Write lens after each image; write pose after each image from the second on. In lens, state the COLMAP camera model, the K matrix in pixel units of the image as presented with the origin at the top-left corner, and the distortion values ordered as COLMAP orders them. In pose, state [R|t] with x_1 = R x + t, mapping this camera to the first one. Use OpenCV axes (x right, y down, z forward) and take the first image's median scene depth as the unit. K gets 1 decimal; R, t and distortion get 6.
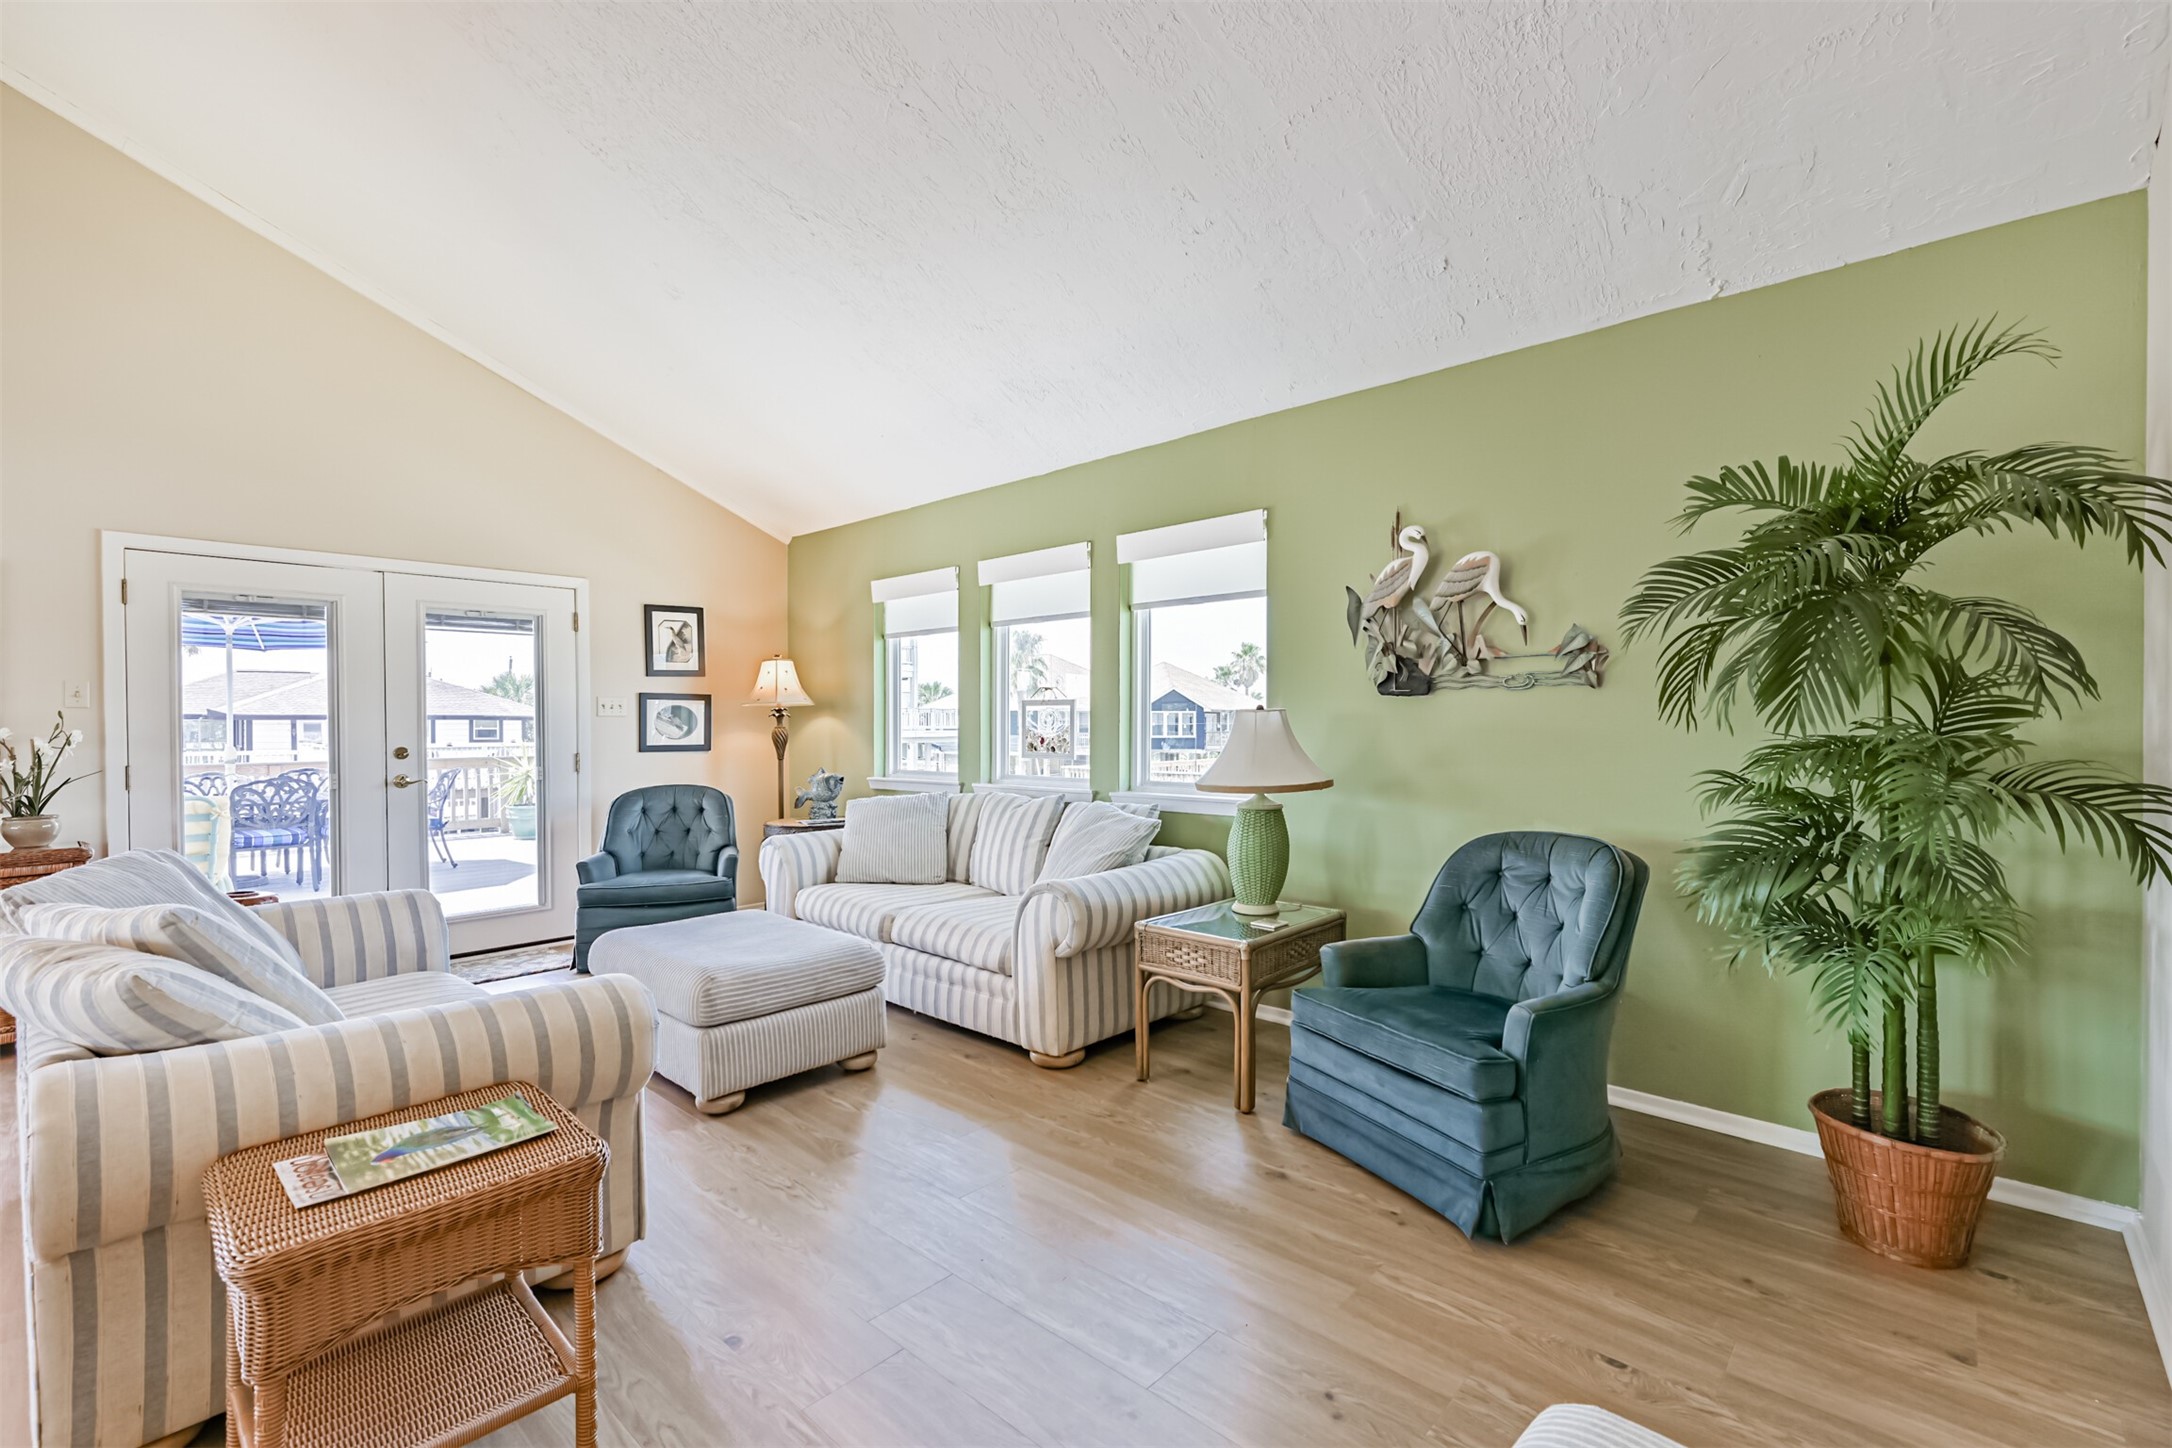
lens RADIAL K [[944.0, 0, 1083.4], [0, 944.0, 737.6], [0, 0, 1]] dist [-0.001645, -0.000073]
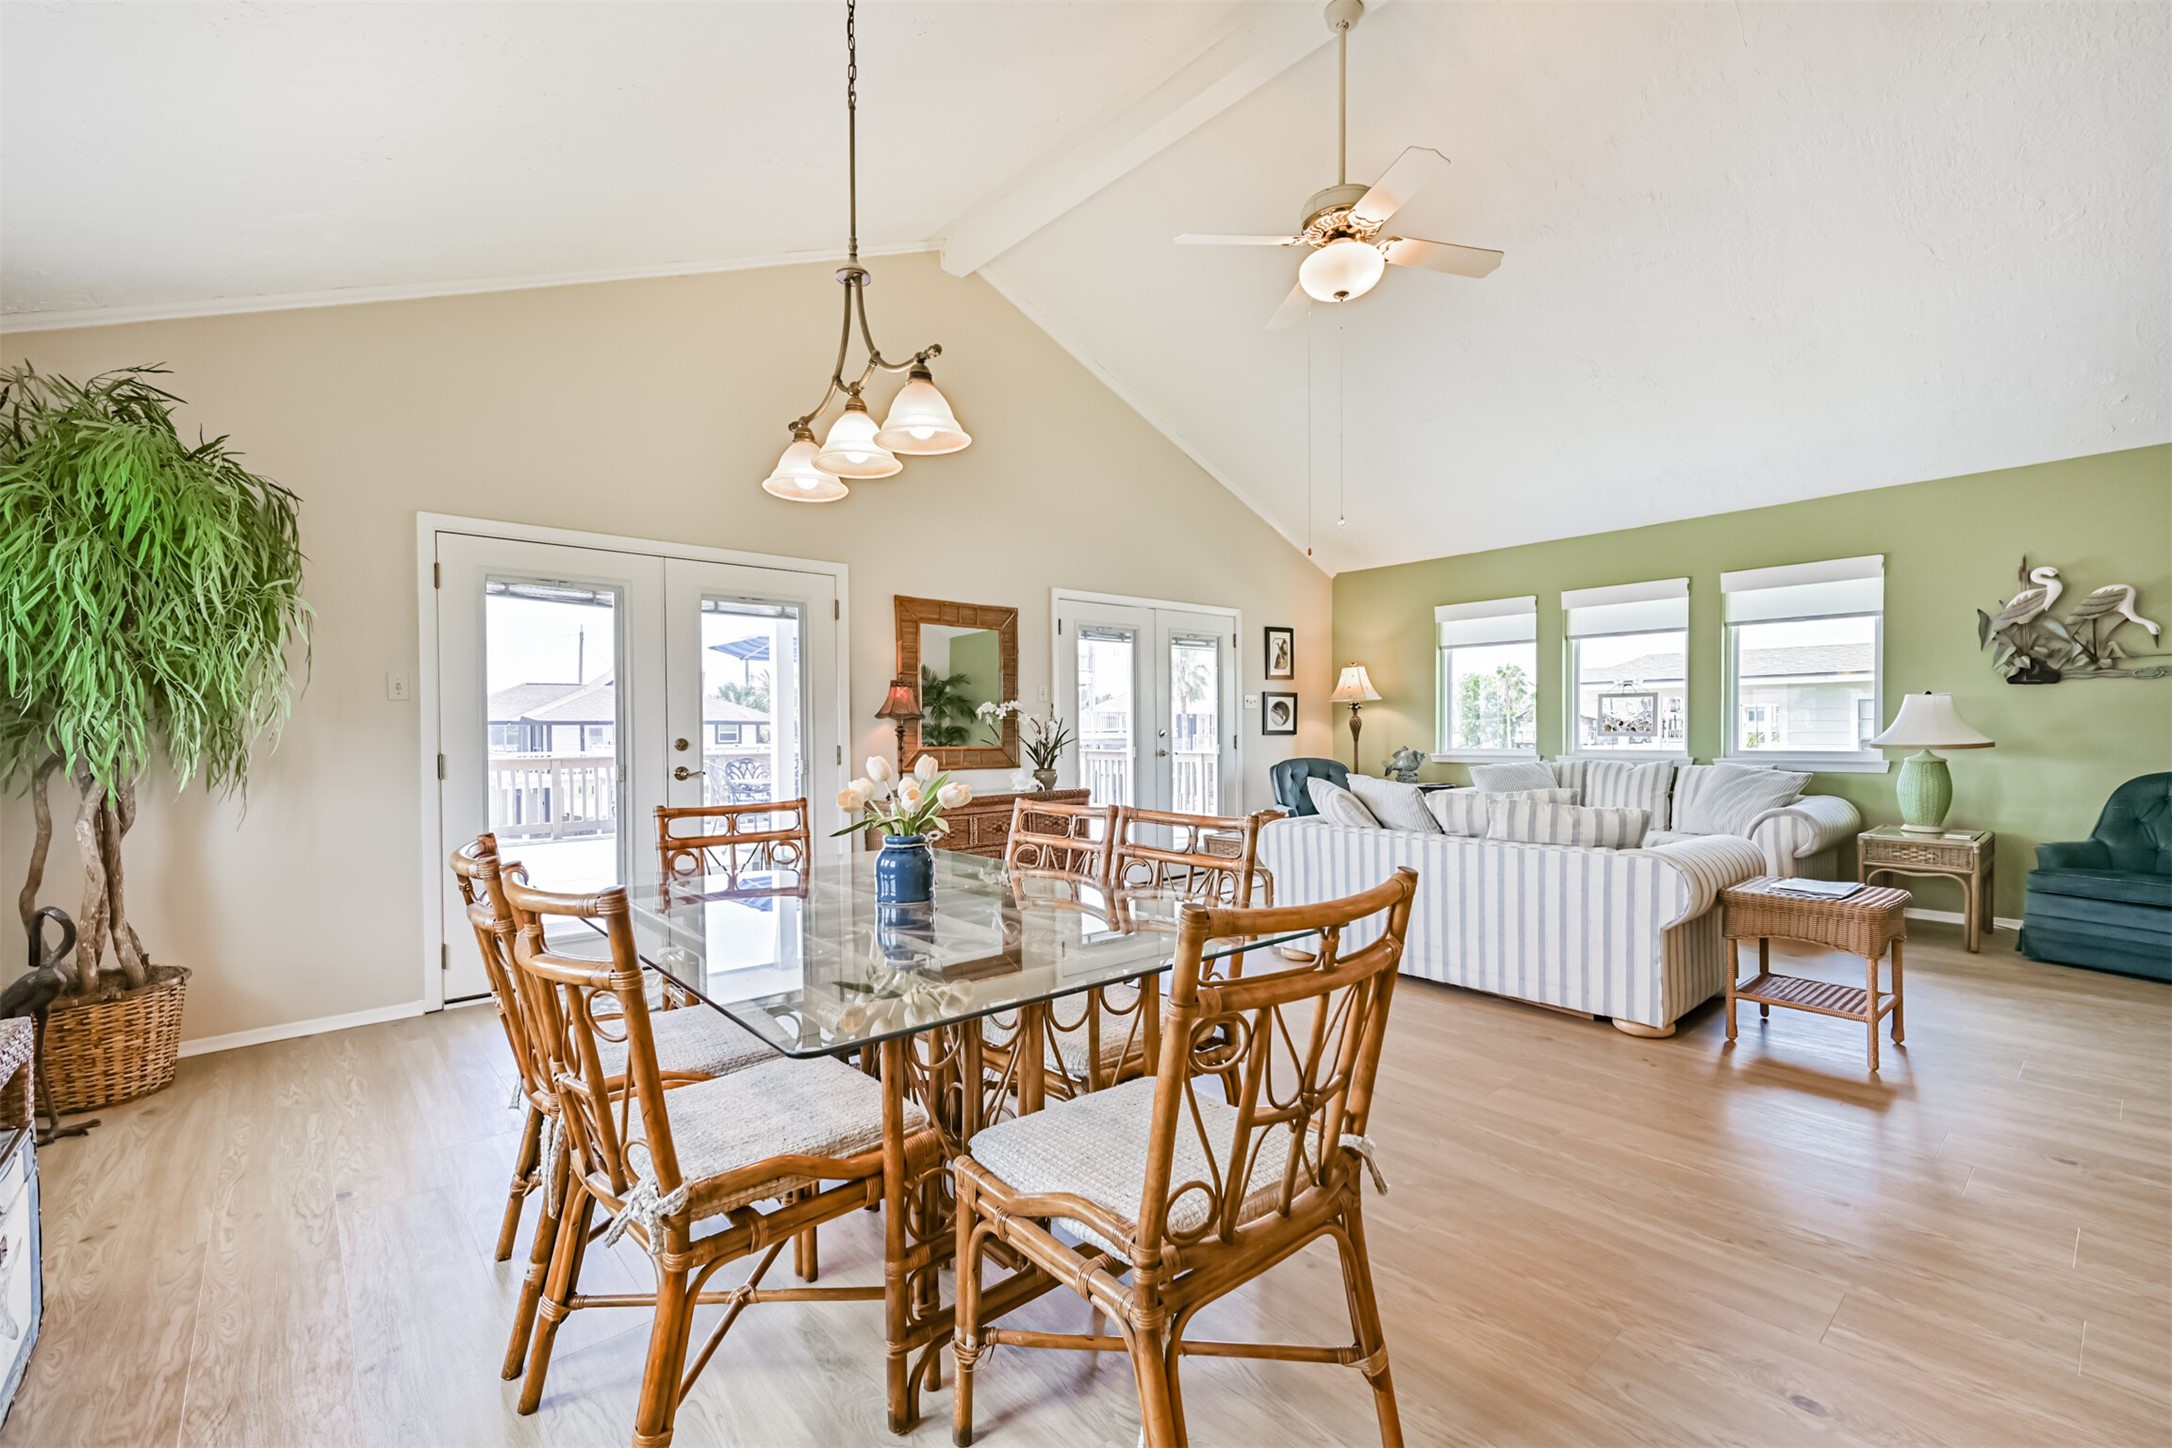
lens RADIAL K [[923.5, 0, 1095.4], [0, 923.5, 743.9], [0, 0, 1]] dist [0.012954, 0.000139]
pose [[0.994755, -0.002714, -0.102252, -0.665156], [0.002875, 0.999995, 0.001428, 0.029316], [0.102248, -0.001715, 0.994757, -0.407028]]
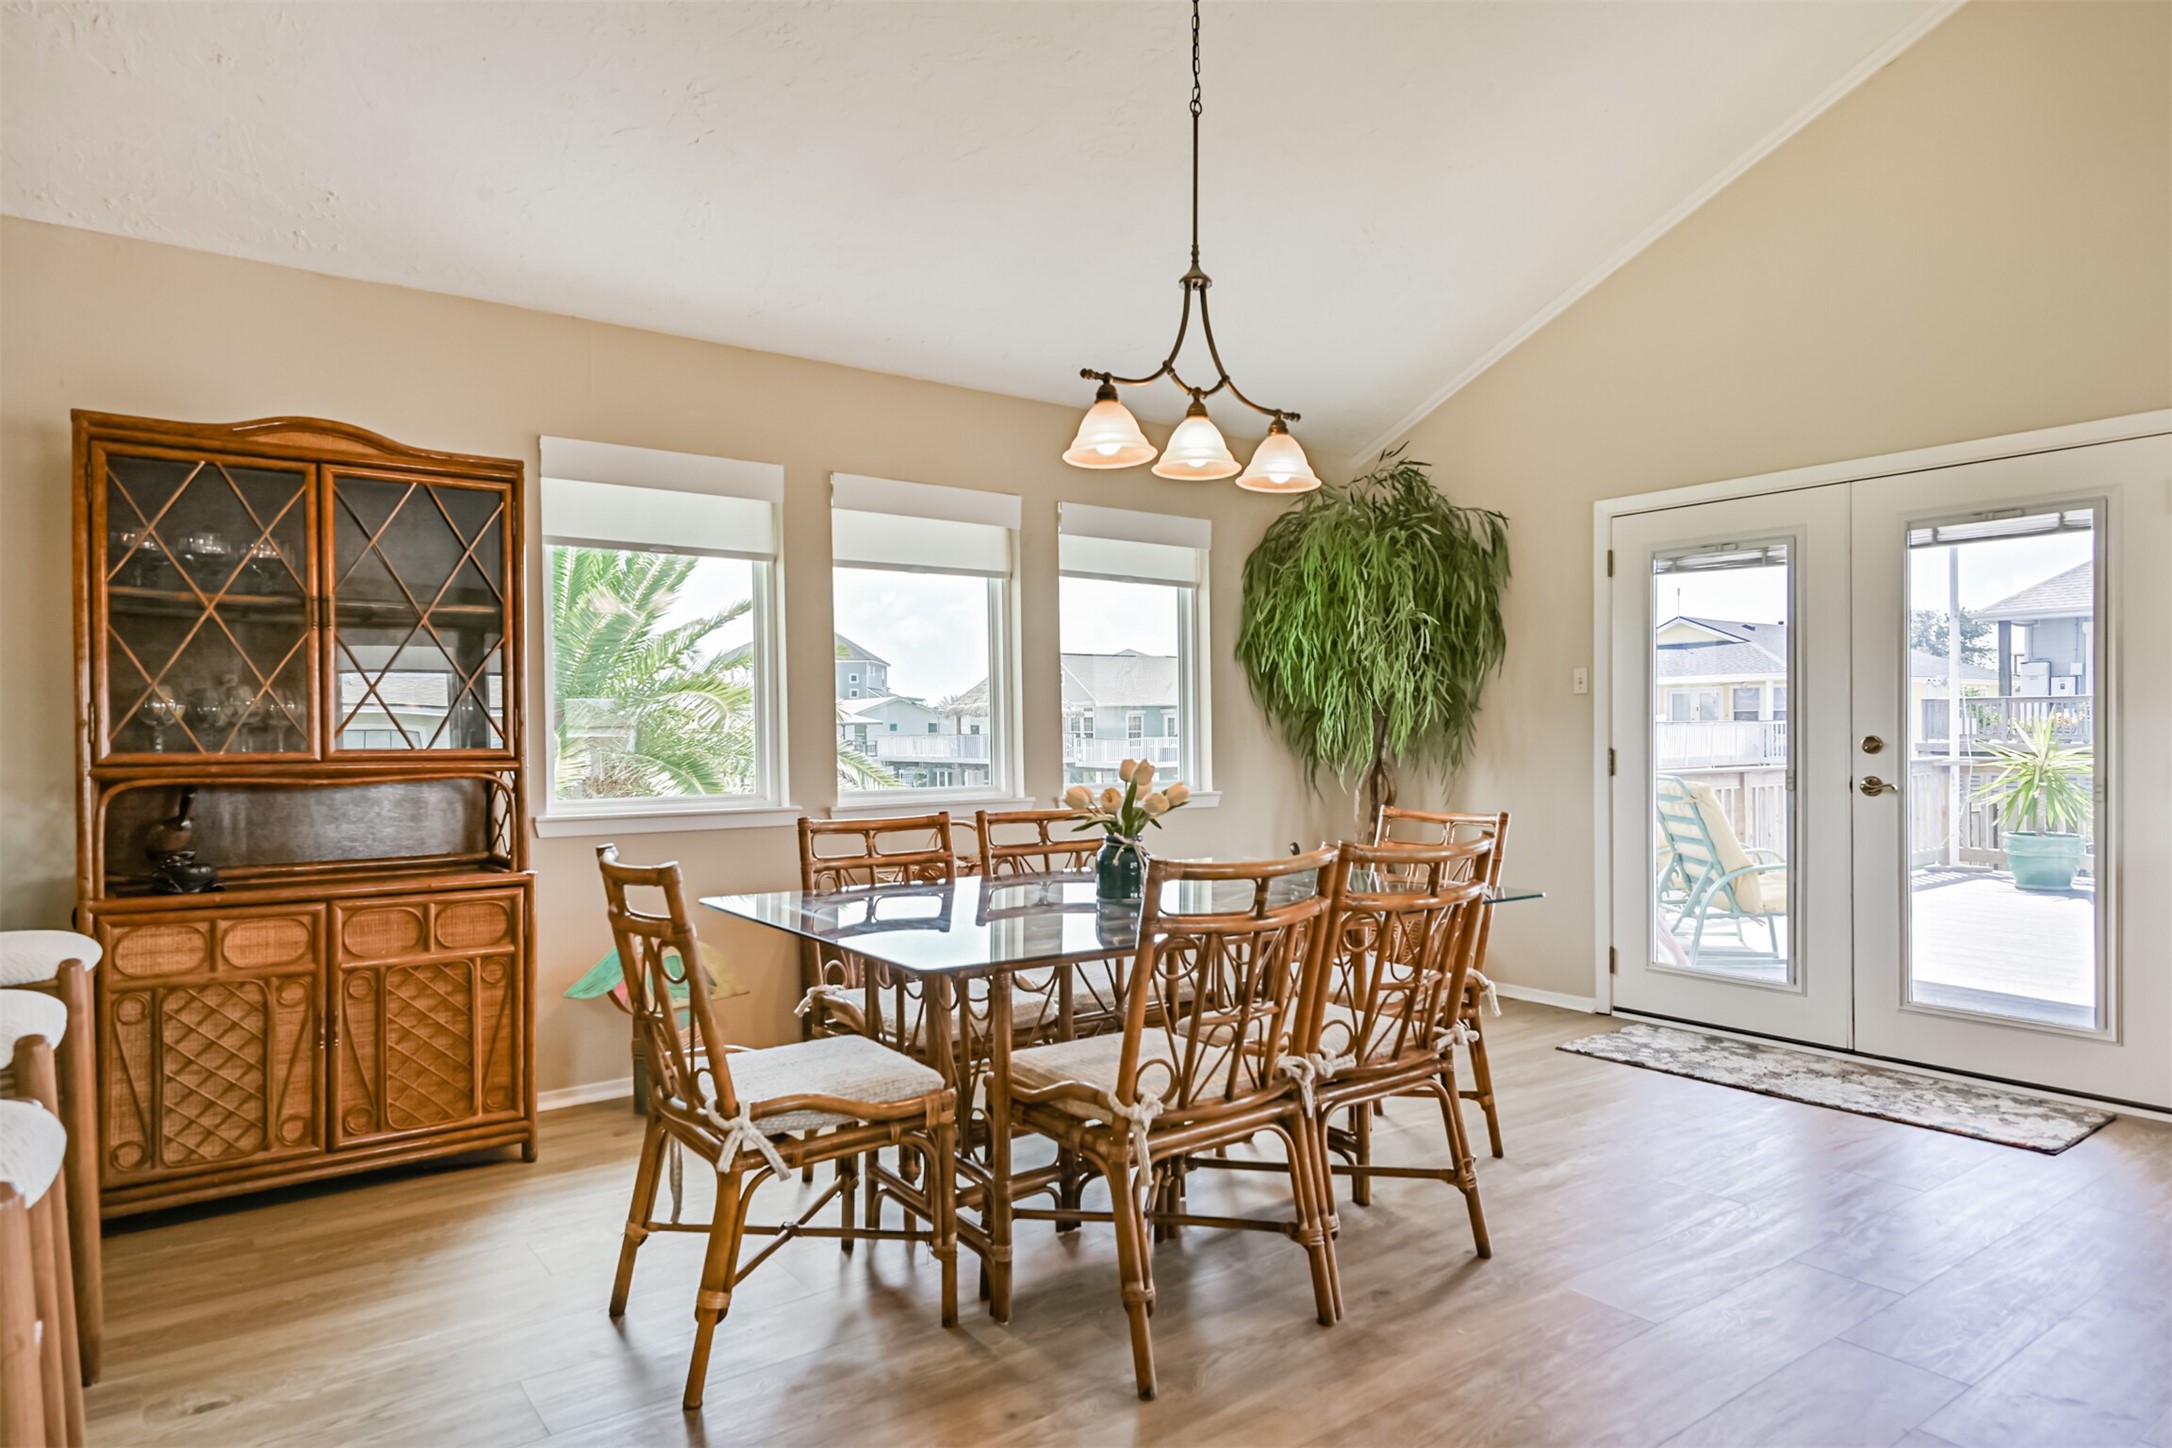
lens RADIAL K [[1297.4, 0, 1119.0], [0, 1297.4, 733.1], [0, 0, 1]] dist [-0.001365, -0.000622]
pose [[-0.172427, 0.008729, -0.984984, -0.189599], [-0.005708, 0.999935, 0.009861, 0.016623], [0.985006, 0.007323, -0.172366, 0.107100]]
